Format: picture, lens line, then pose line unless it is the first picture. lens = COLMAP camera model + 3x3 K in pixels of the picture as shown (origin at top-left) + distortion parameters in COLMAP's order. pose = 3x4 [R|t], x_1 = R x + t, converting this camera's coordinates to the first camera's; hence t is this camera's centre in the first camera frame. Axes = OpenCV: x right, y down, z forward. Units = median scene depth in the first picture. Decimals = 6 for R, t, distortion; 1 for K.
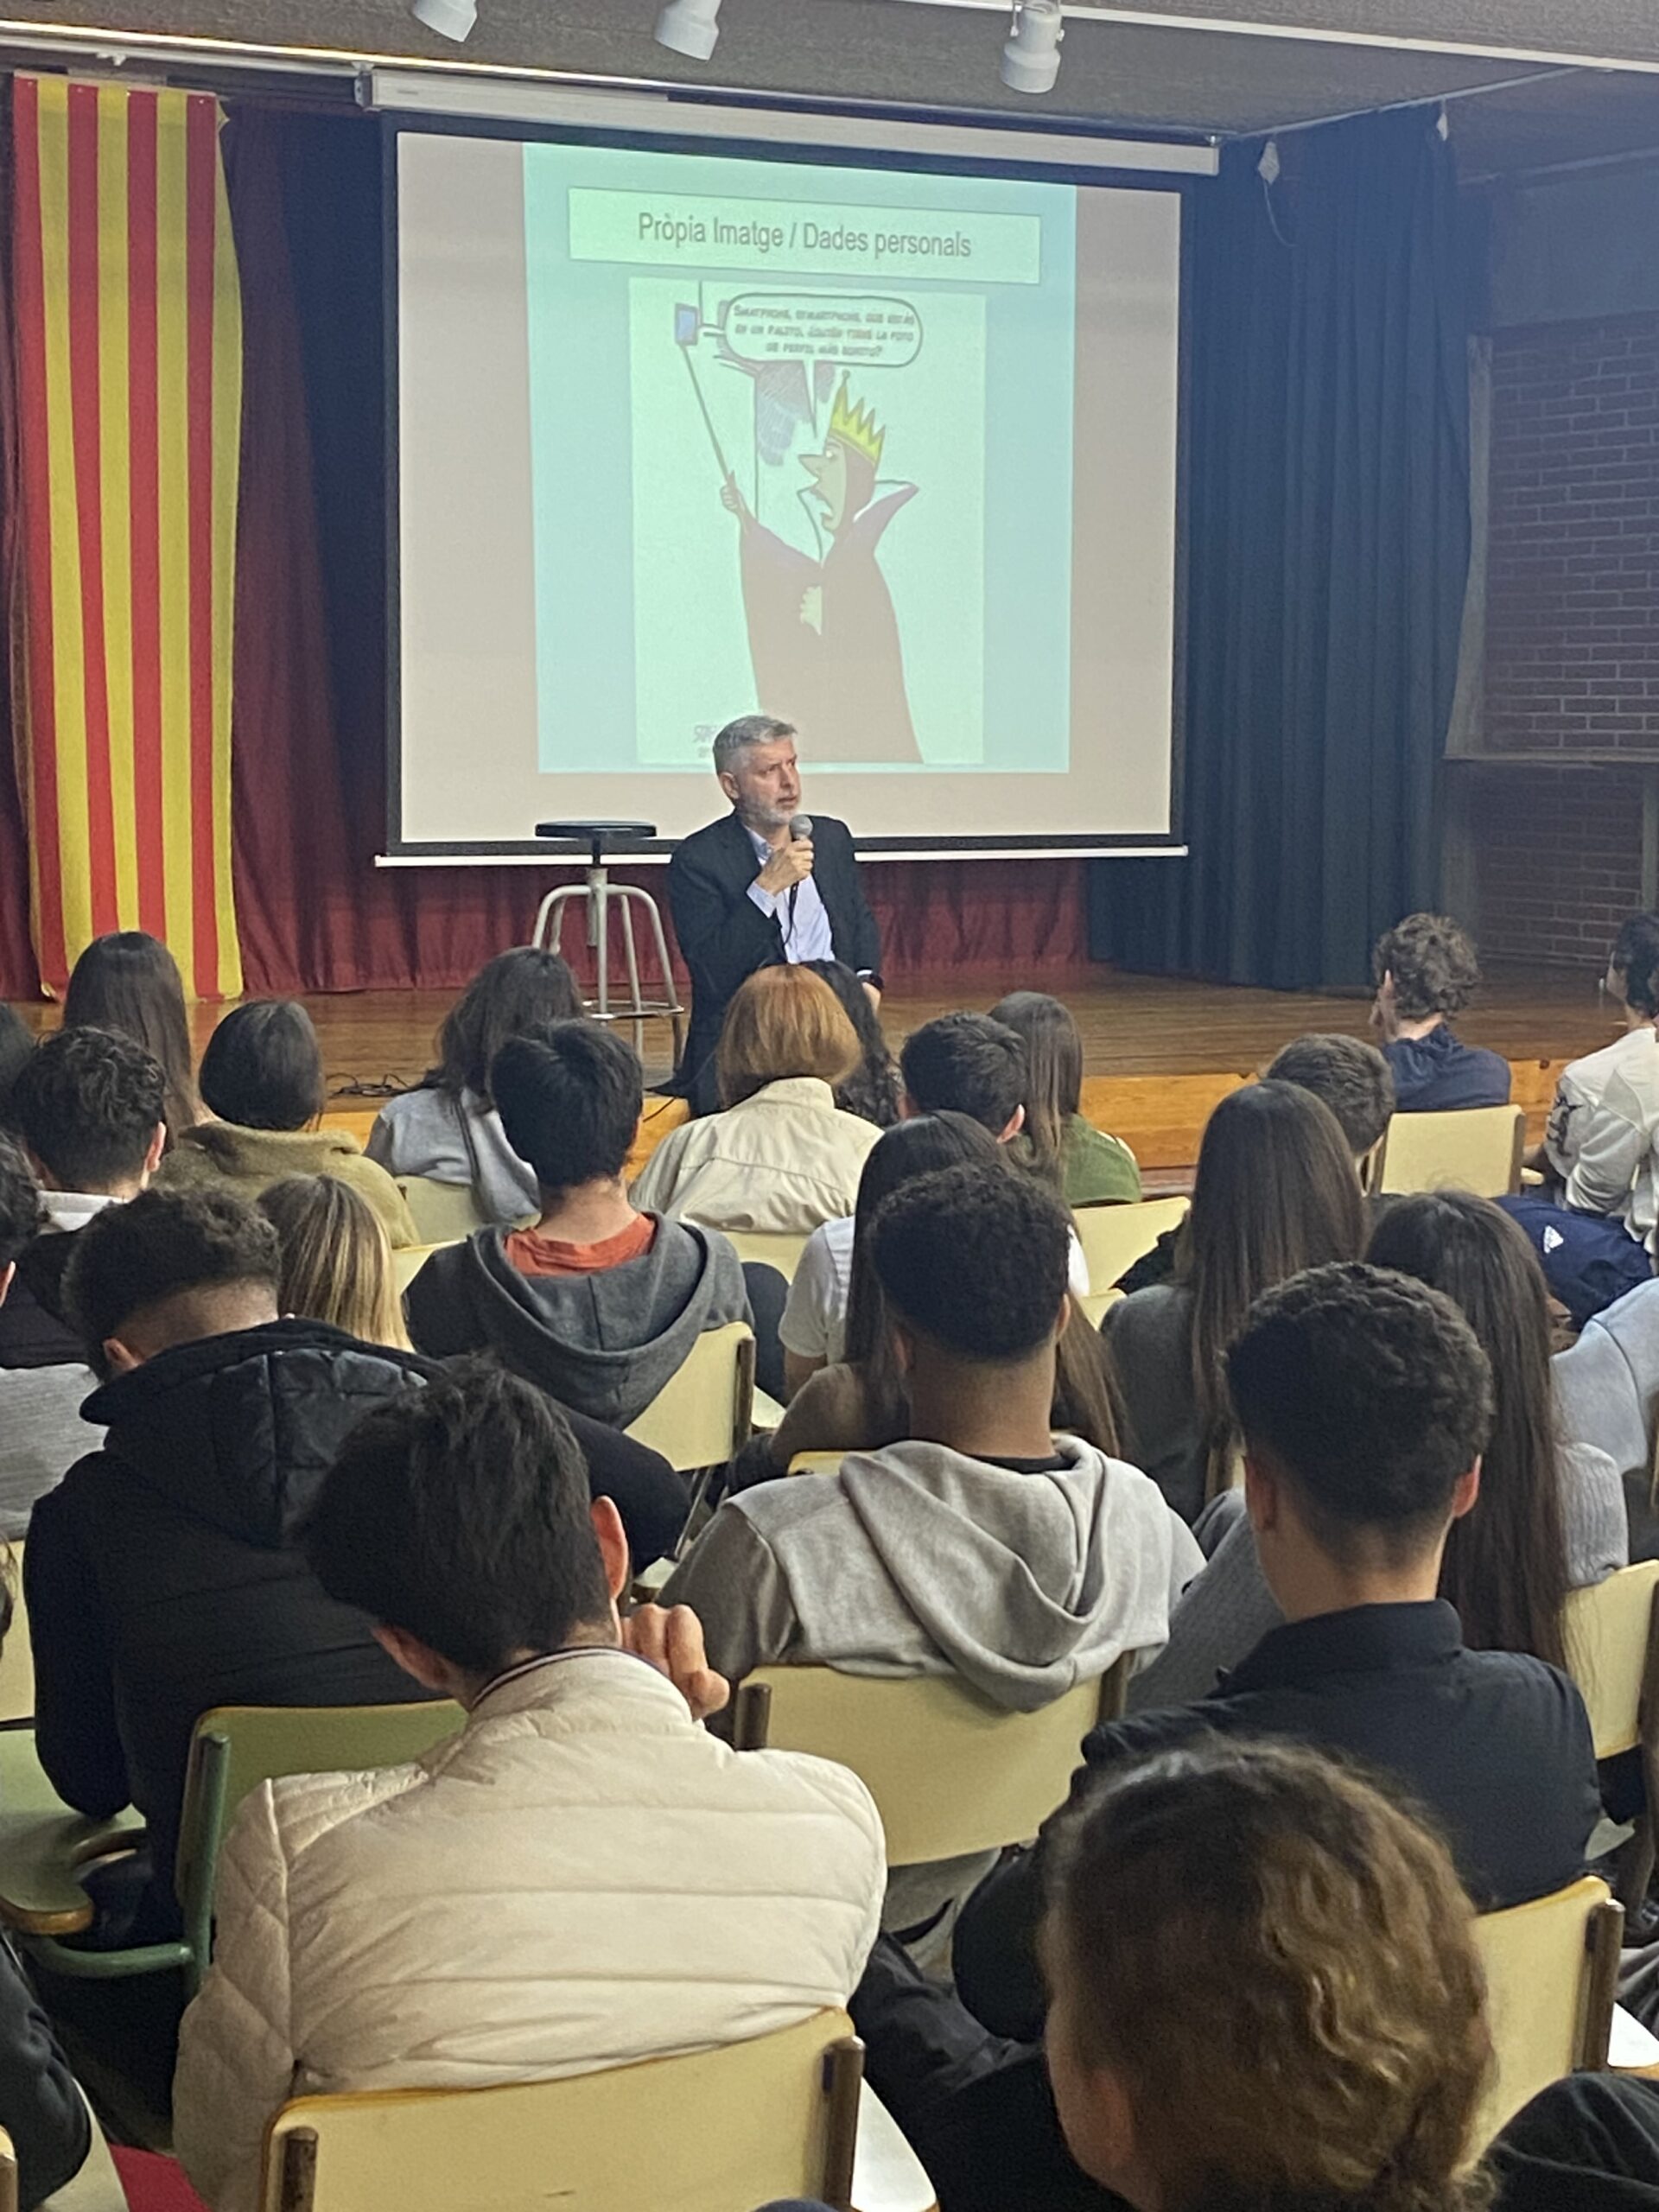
lens RADIAL K [[4193.5, 0, 830.0], [0, 4193.5, 1100.4], [0, 0, 1]] dist [0.019814, 0.000000]
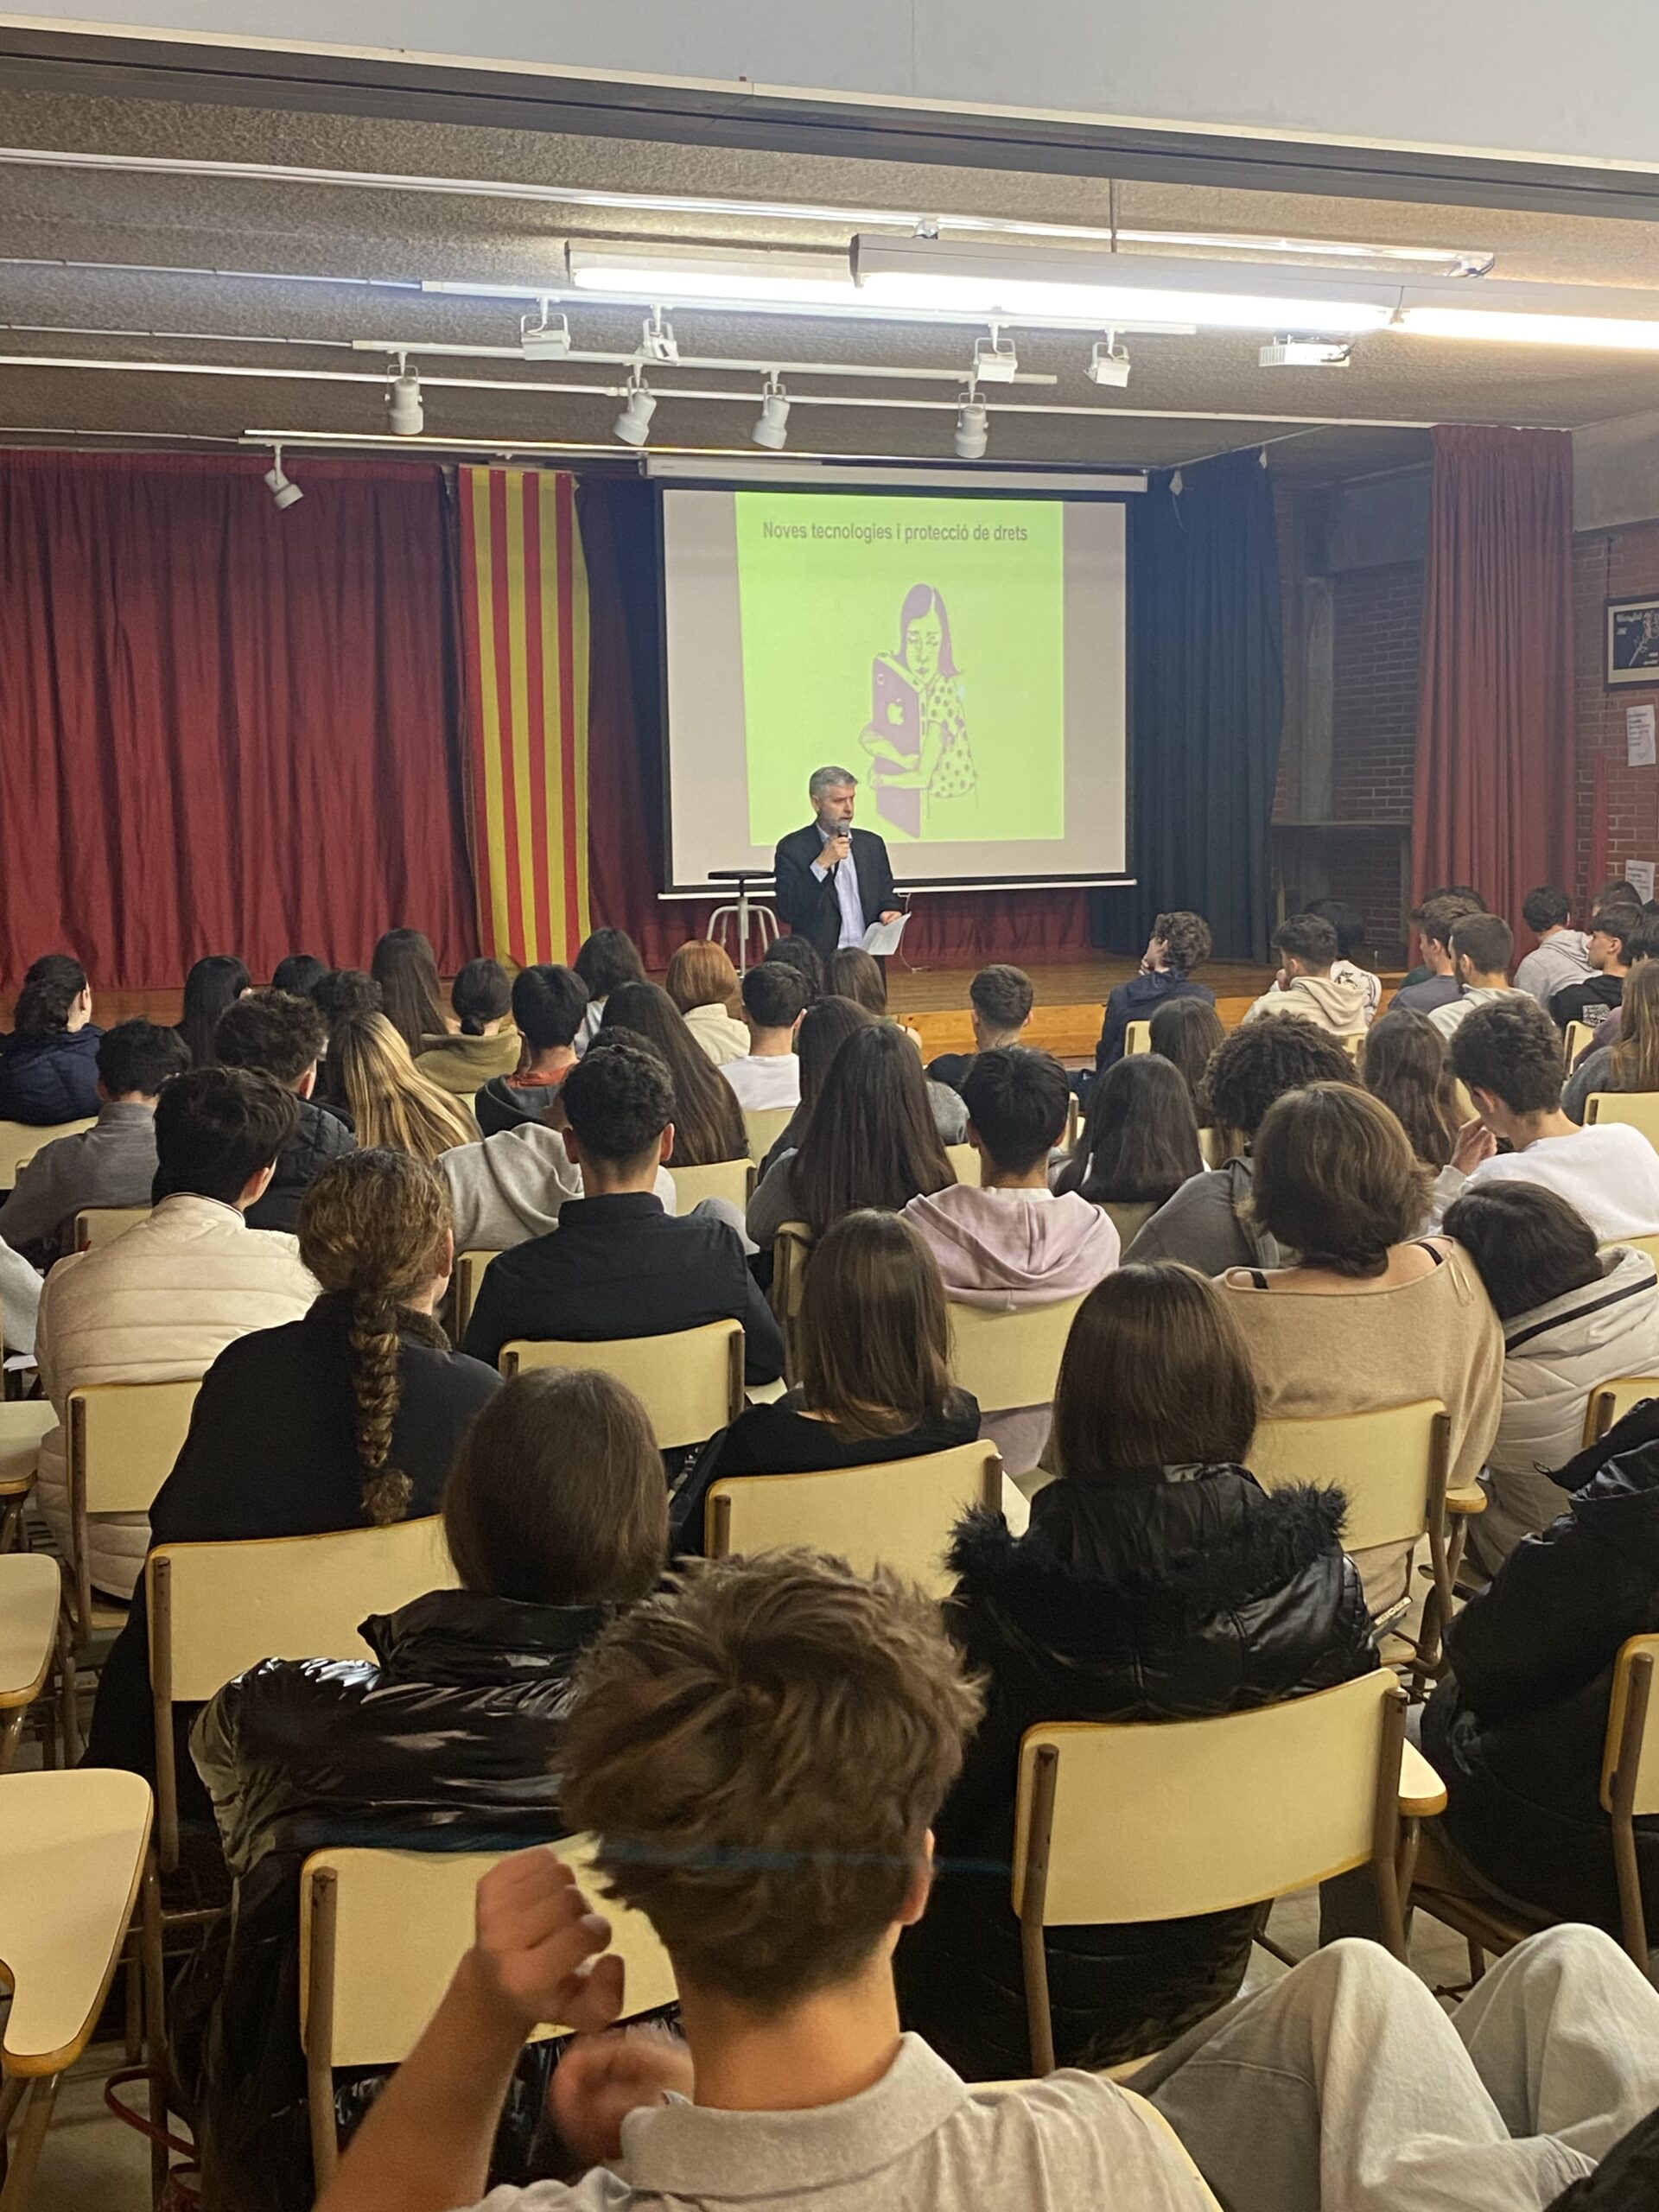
lens RADIAL K [[2574.1, 0, 833.2], [0, 2574.1, 1113.5], [0, 0, 1]] dist [0.025838, 0.000000]
pose [[0.991536, -0.010574, -0.129401, 0.105184], [0.013665, 0.999642, 0.023019, 0.011218], [0.129111, -0.024592, 0.991325, -0.087047]]
